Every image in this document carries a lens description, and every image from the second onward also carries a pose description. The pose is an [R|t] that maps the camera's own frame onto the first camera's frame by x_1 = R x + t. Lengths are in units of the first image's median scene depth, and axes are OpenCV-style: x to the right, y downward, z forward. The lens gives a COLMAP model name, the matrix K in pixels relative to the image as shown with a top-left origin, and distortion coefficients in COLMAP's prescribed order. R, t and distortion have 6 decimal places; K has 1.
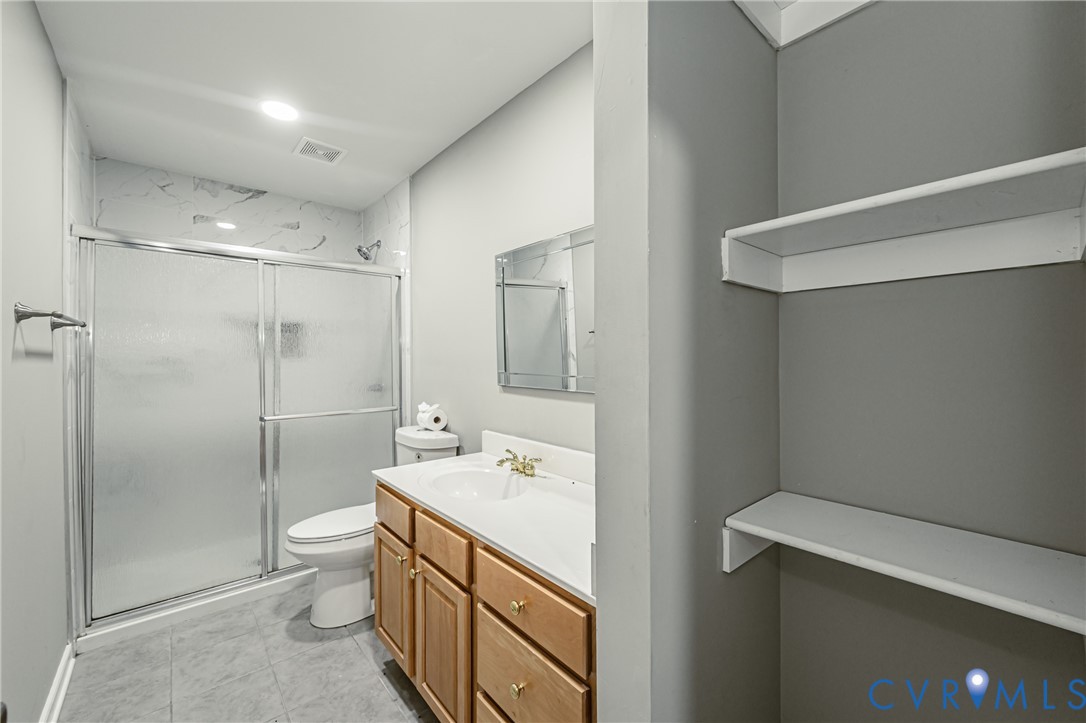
lens RADIAL K [[438.0, 0, 543.3], [0, 438.0, 361.5], [0, 0, 1]] dist [-0.000951, 0.000440]
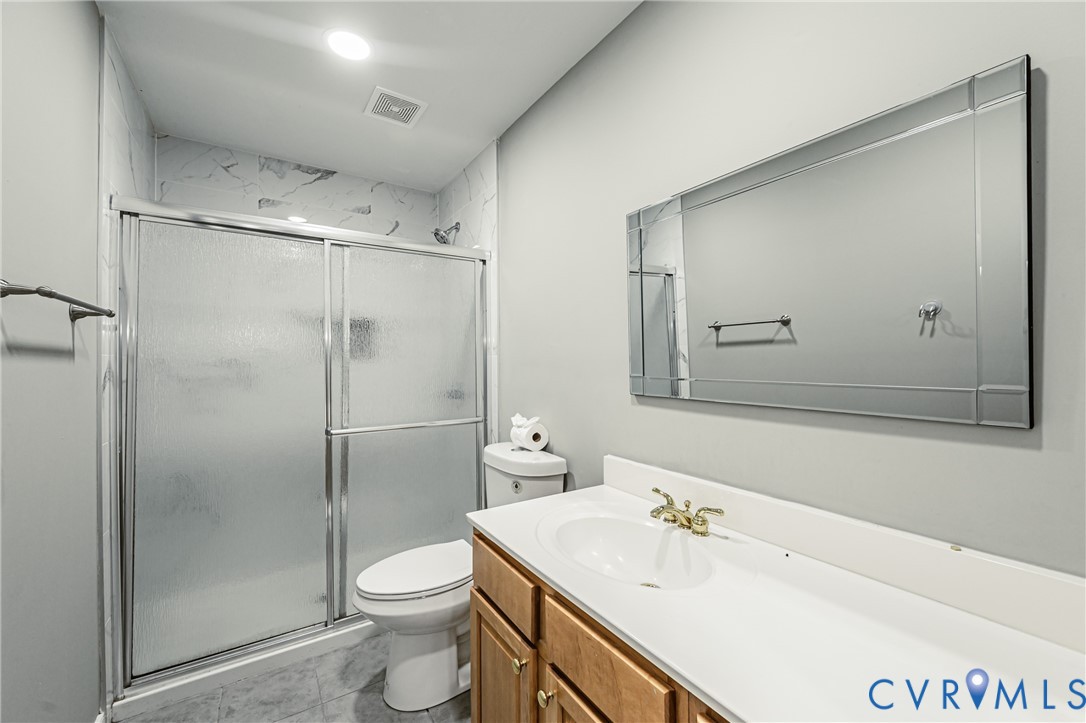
lens RADIAL K [[438.0, 0, 544.5], [0, 438.0, 361.5], [0, 0, 1]] dist [-0.000951, 0.000440]
pose [[0.991953, -0.001818, -0.126593, -0.137464], [0.000762, 0.999965, -0.008387, 0.005096], [0.126604, 0.008223, 0.991919, 0.239675]]
